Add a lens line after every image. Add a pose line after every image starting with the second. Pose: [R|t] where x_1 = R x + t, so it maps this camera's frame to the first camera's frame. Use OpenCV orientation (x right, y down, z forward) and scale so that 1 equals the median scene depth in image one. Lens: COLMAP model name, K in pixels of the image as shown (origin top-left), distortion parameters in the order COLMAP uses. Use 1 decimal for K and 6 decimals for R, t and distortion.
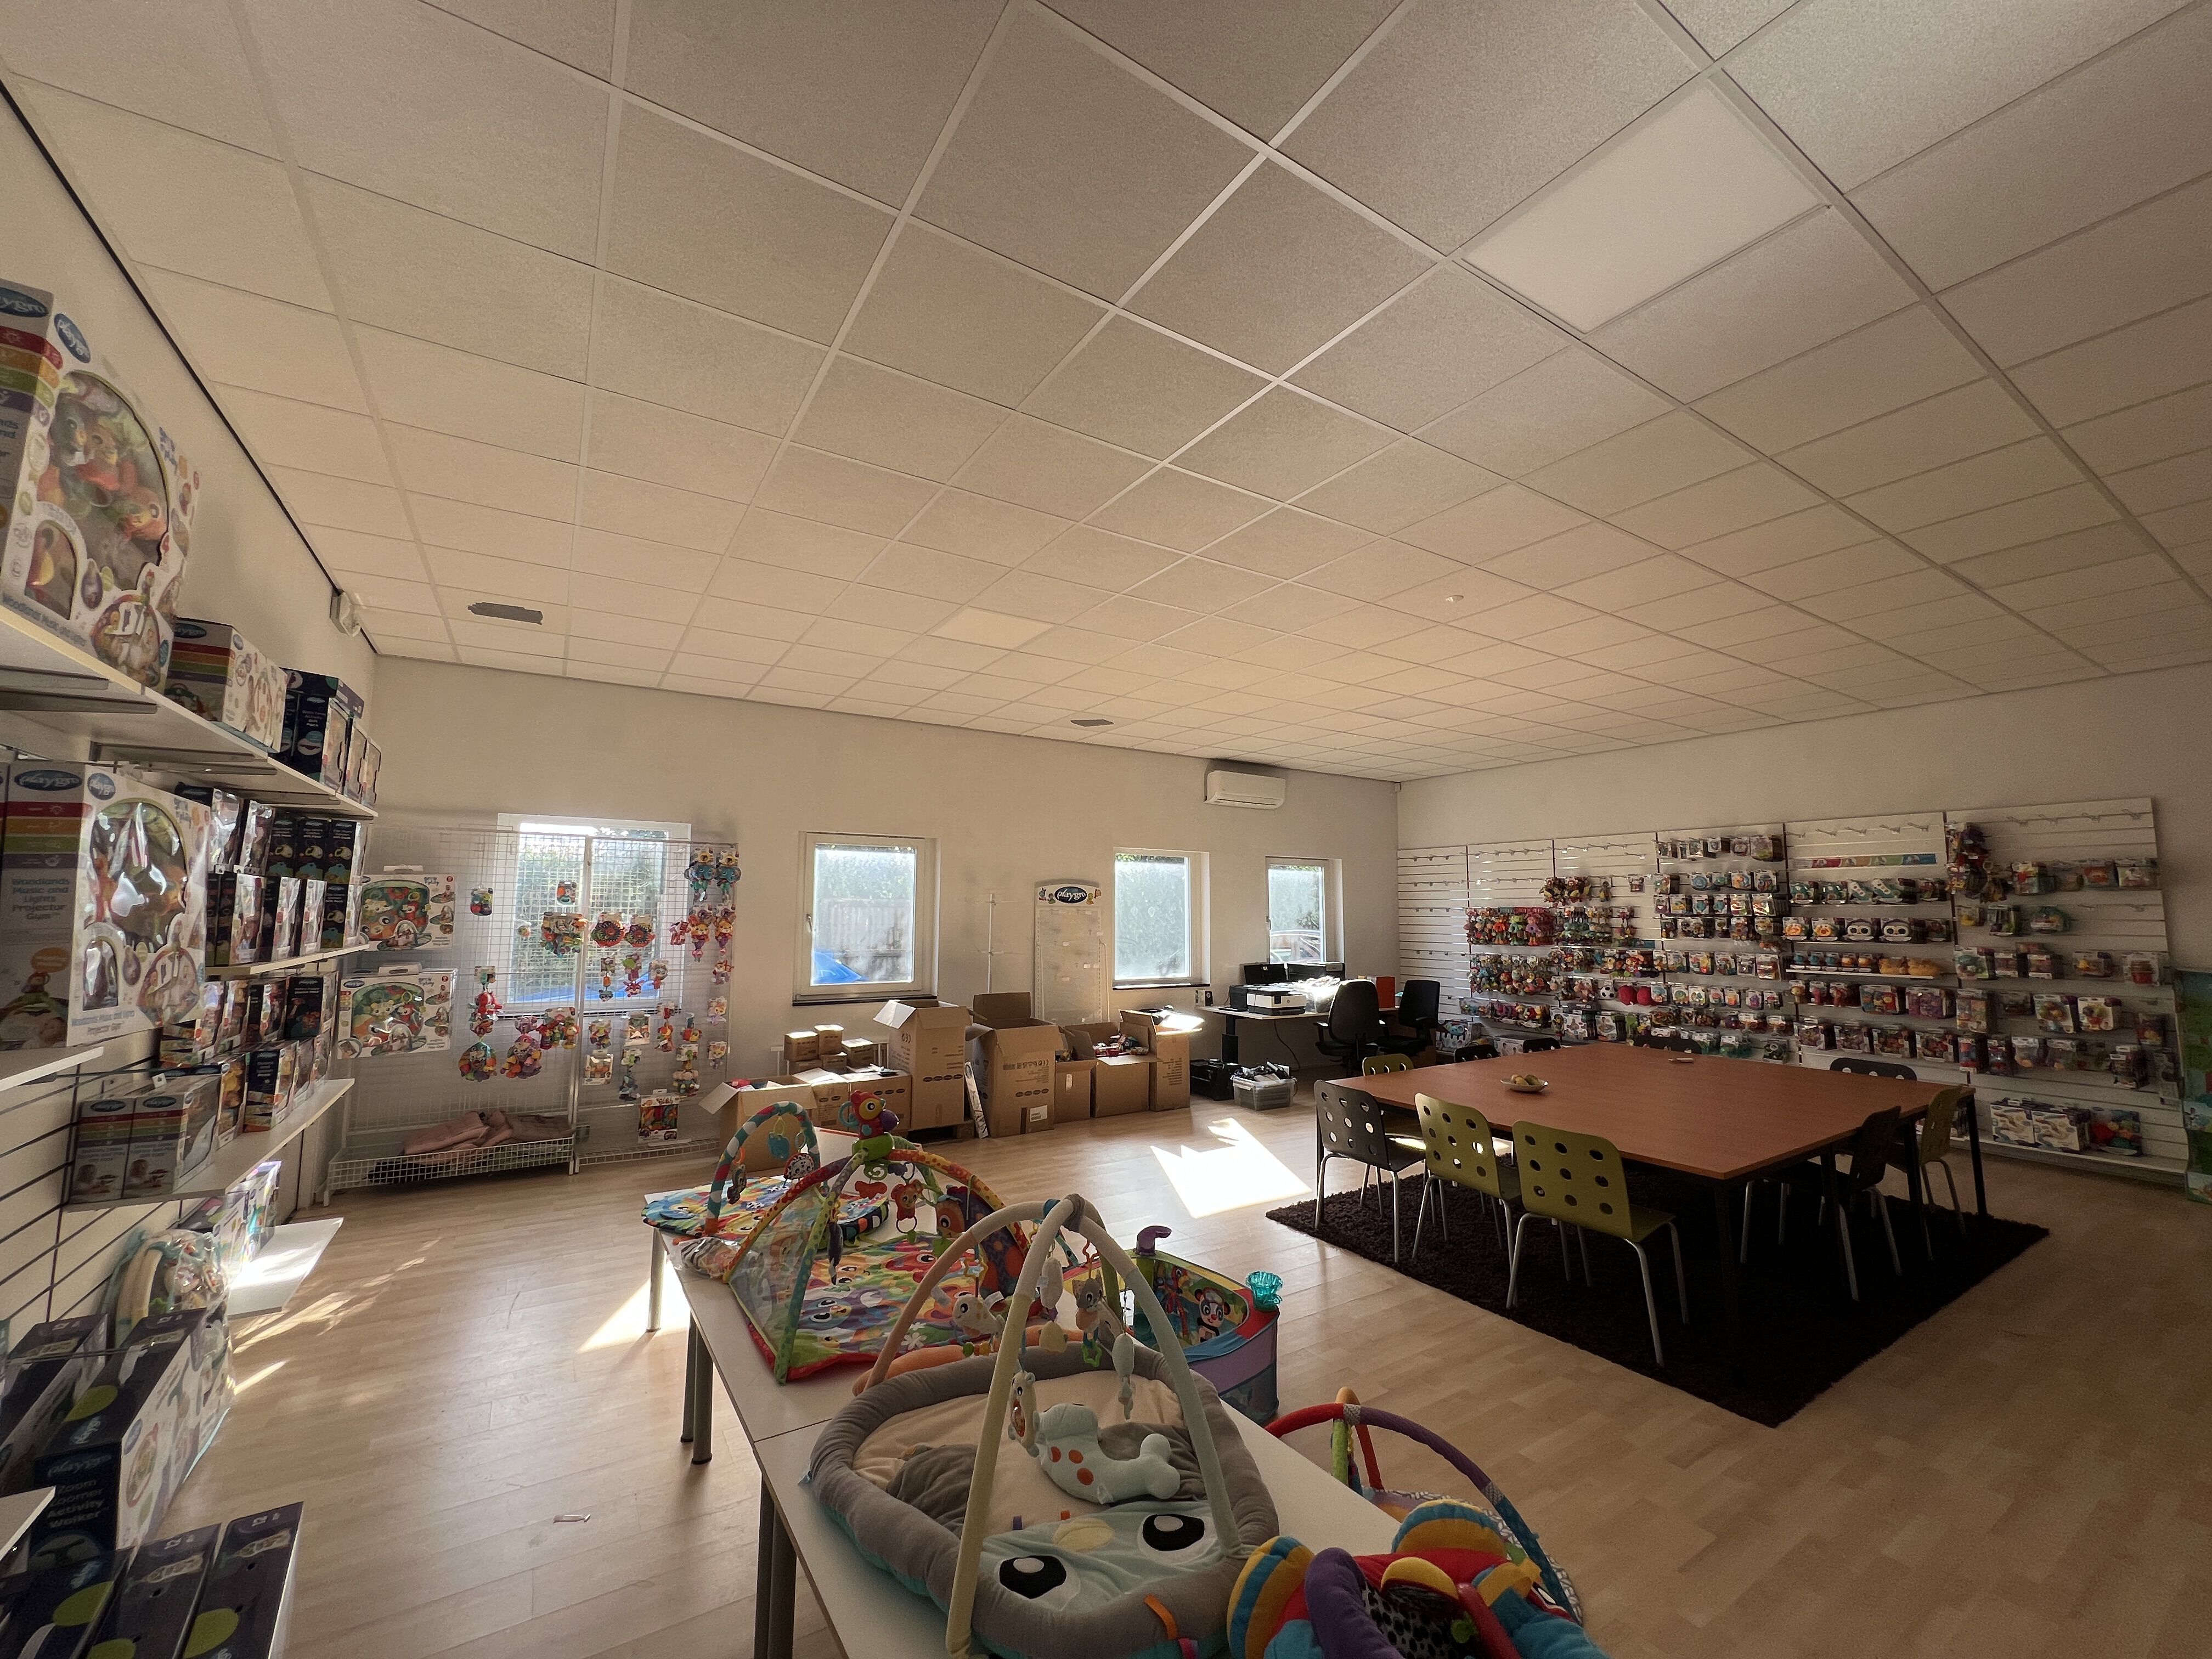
lens RADIAL K [[886.9, 0, 1107.0], [0, 886.9, 820.4], [0, 0, 1]] dist [-0.003311, 0.000092]
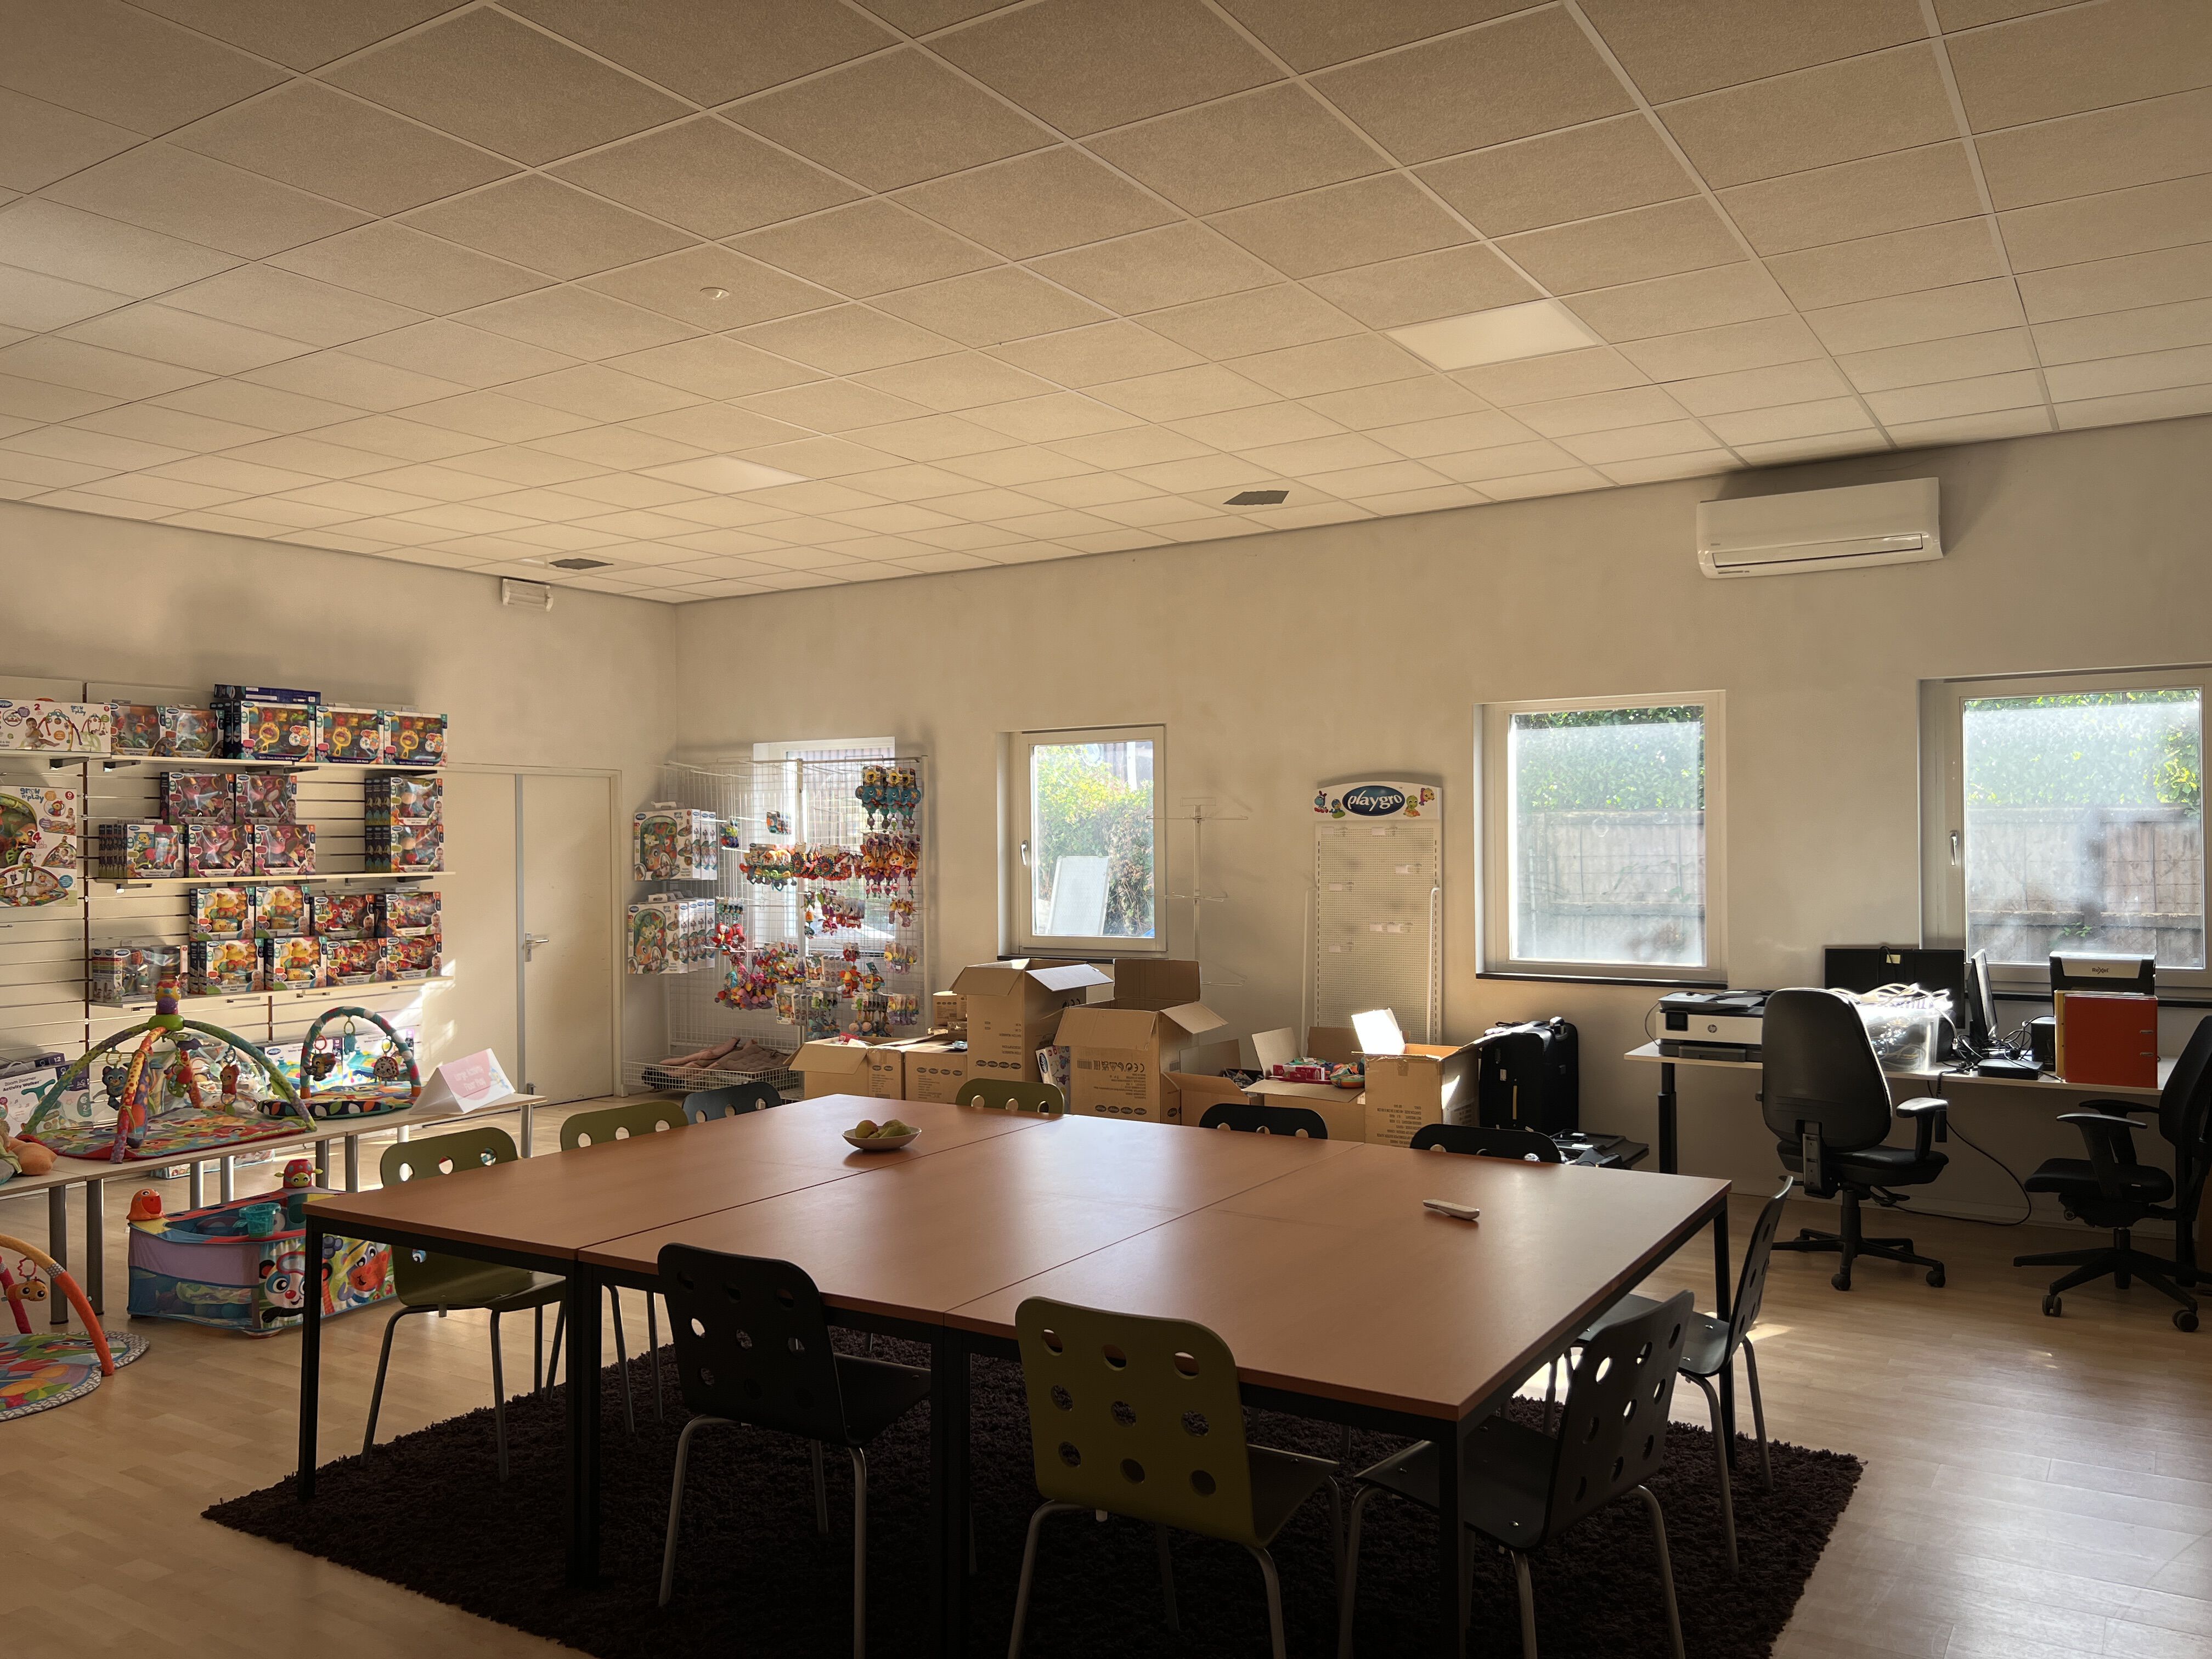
lens RADIAL K [[1664.8, 0, 1107.4], [0, 1664.8, 833.3], [0, 0, 1]] dist [0.044609, -0.044372]
pose [[0.423533, -0.017709, -0.905708, 0.903915], [0.106671, 0.993828, 0.030451, 0.059167], [0.899578, -0.109510, 0.422808, 0.438462]]
